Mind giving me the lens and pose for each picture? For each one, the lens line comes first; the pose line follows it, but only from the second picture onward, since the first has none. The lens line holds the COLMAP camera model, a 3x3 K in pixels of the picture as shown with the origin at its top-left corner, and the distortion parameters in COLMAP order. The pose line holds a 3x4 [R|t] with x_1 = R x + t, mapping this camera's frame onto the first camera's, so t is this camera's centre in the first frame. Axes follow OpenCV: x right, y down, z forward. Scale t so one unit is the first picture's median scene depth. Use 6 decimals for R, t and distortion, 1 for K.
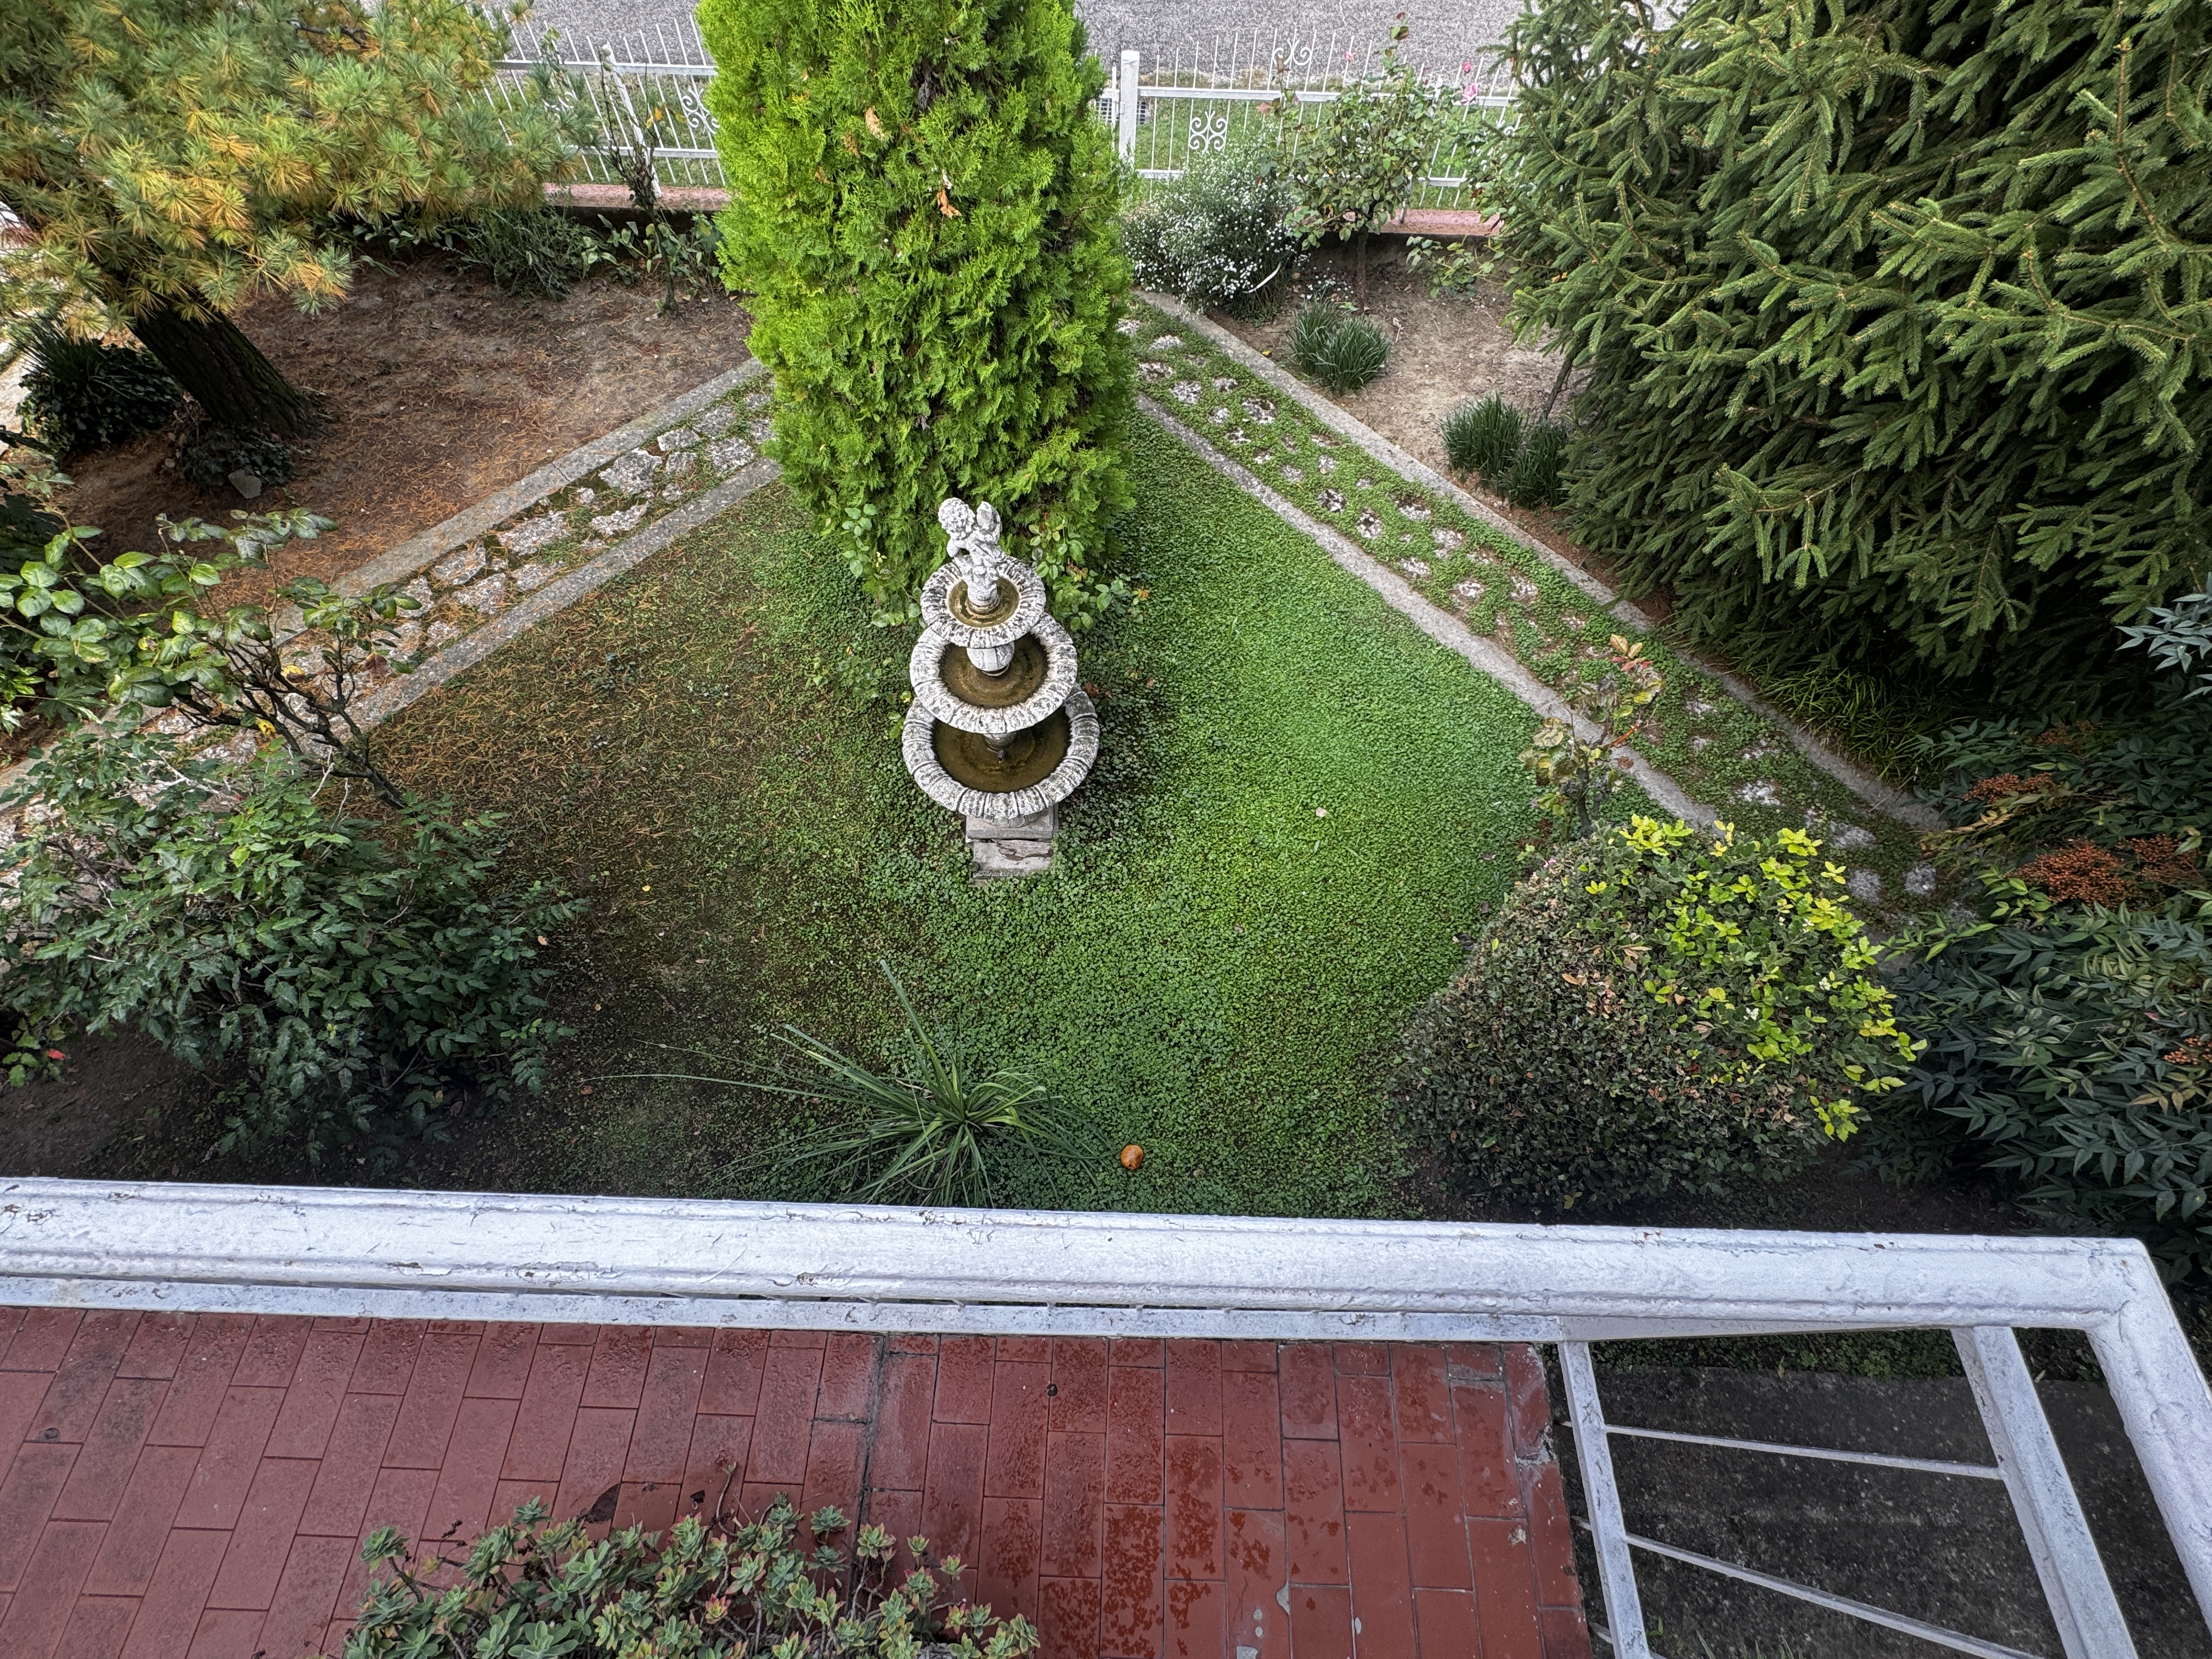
lens RADIAL K [[976.8, 0, 1110.7], [0, 976.8, 830.0], [0, 0, 1]] dist [-0.012218, 0.001305]
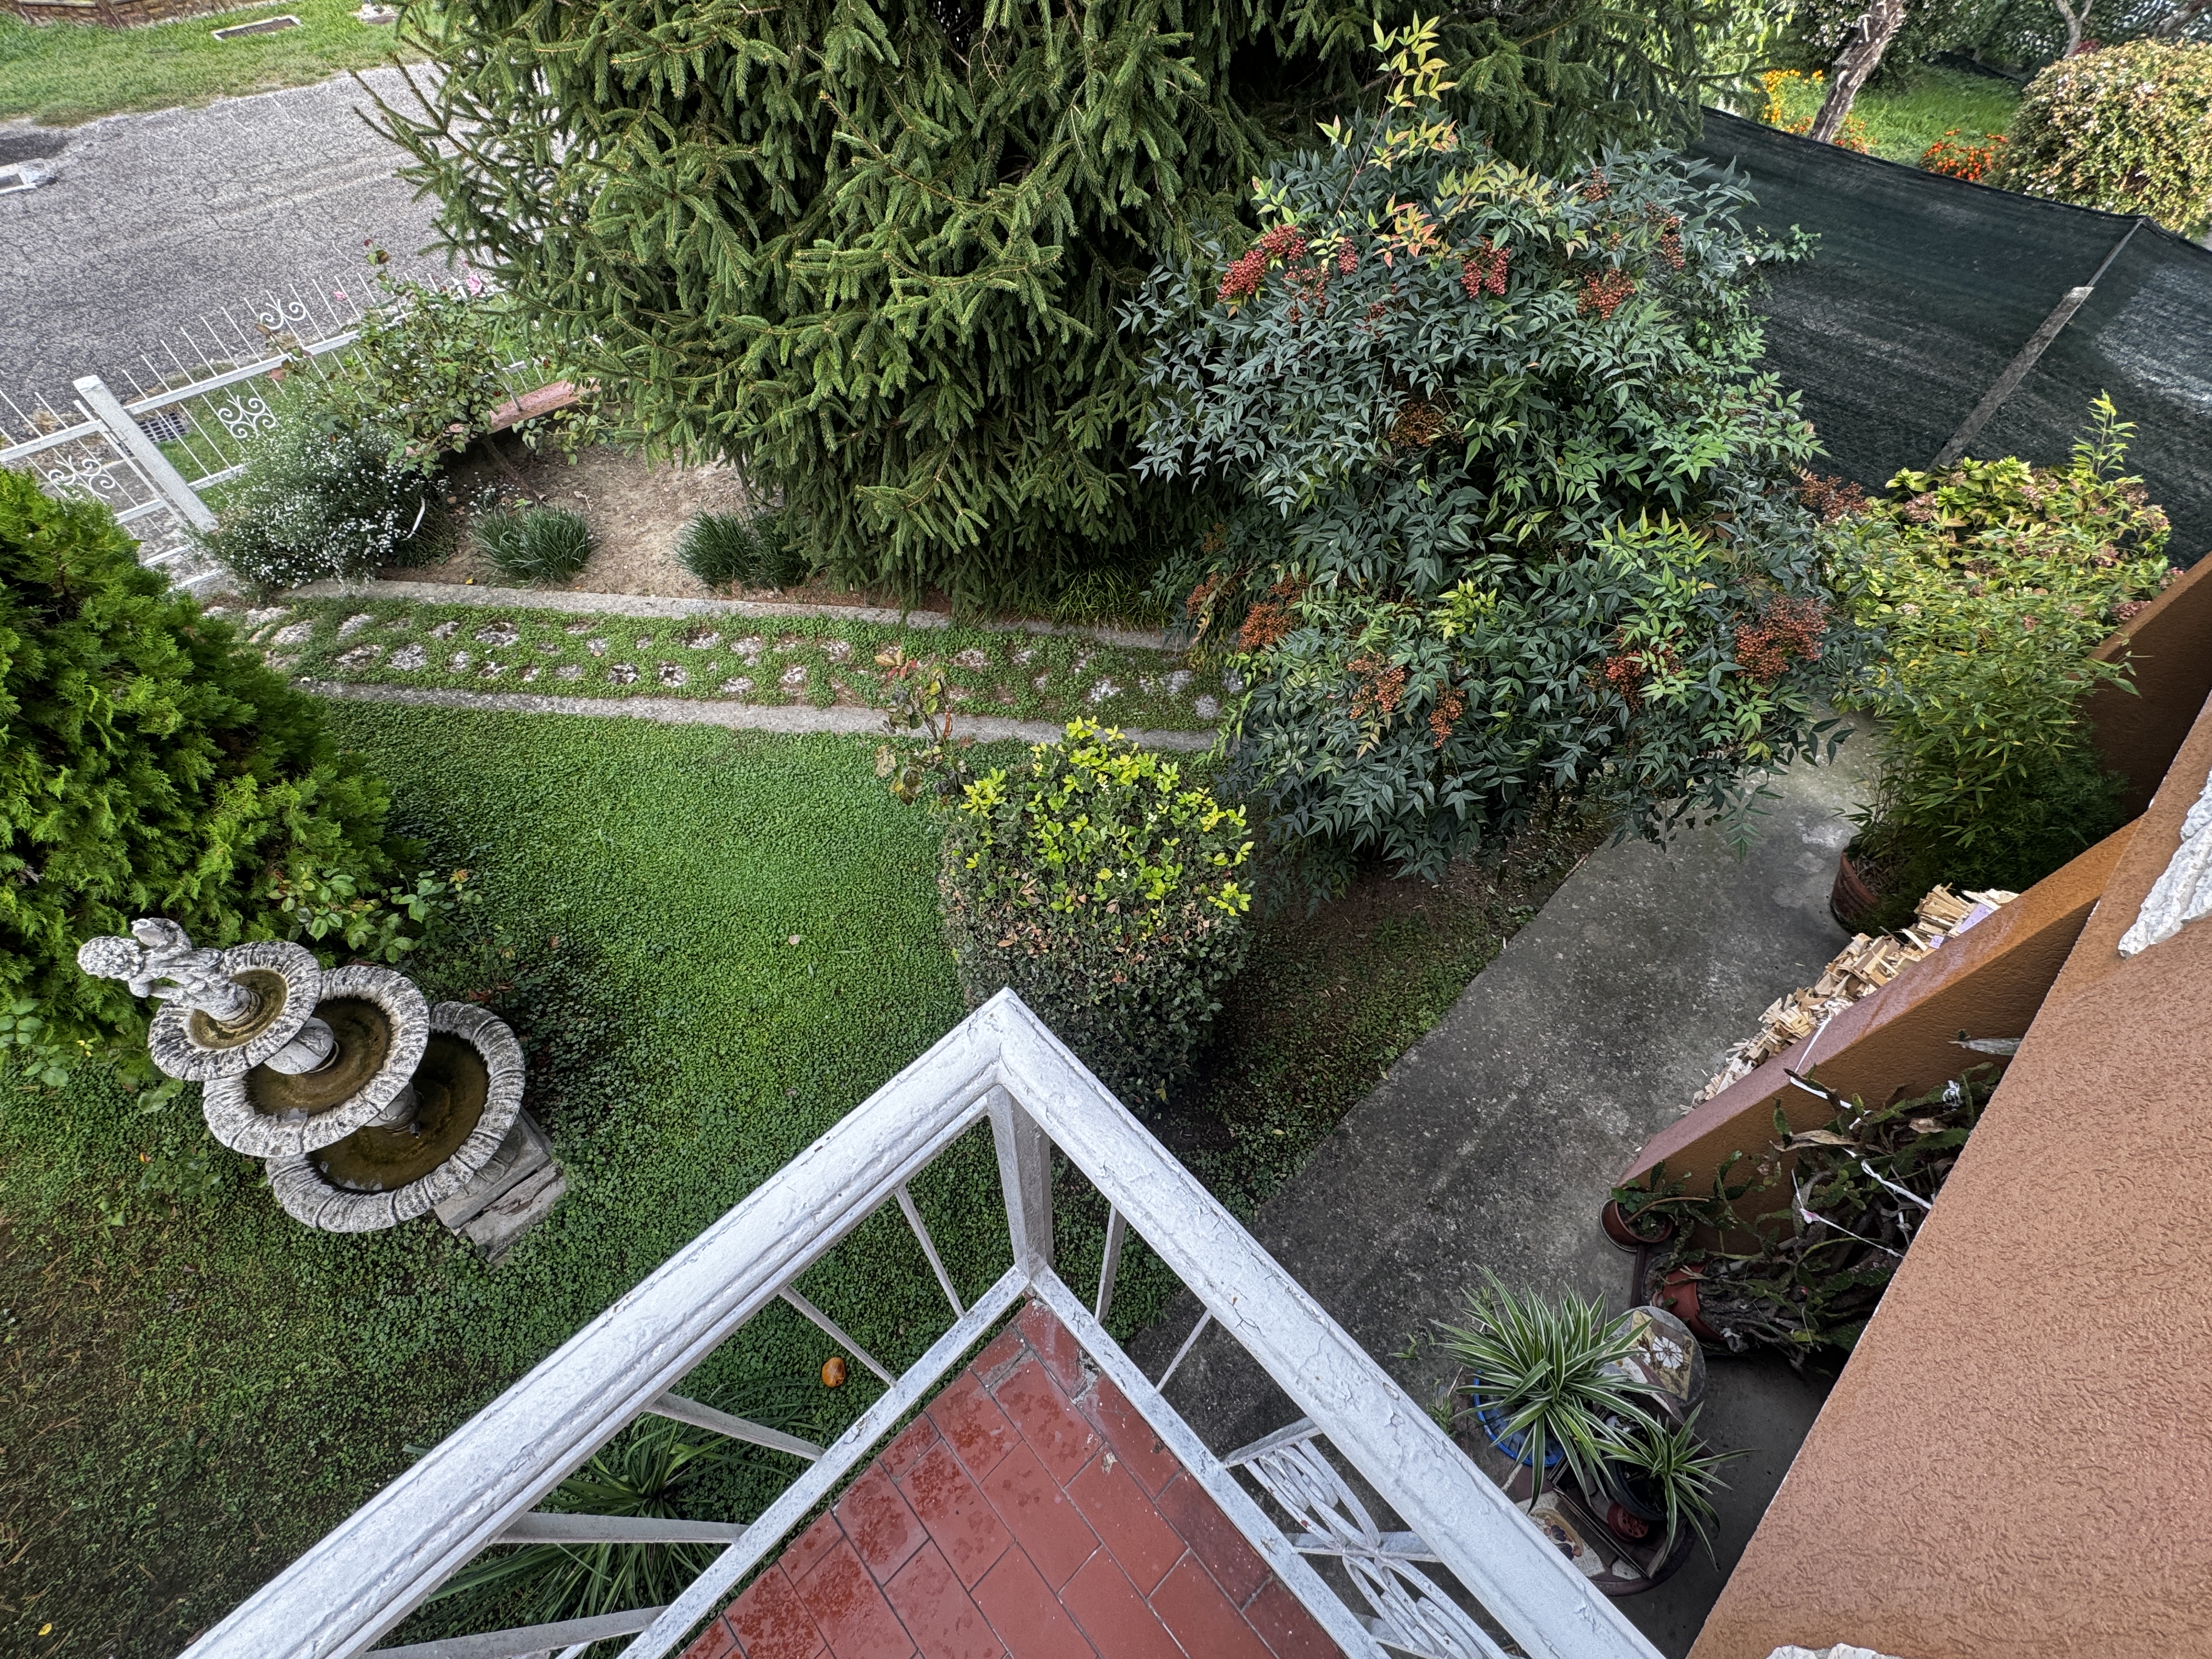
lens RADIAL K [[976.8, 0, 1097.5], [0, 976.8, 825.8], [0, 0, 1]] dist [-0.012218, 0.001305]
pose [[0.702355, -0.571838, 0.423910, 0.099314], [0.612436, 0.788965, 0.049567, 0.036799], [-0.362794, 0.224804, 0.904347, -0.024162]]
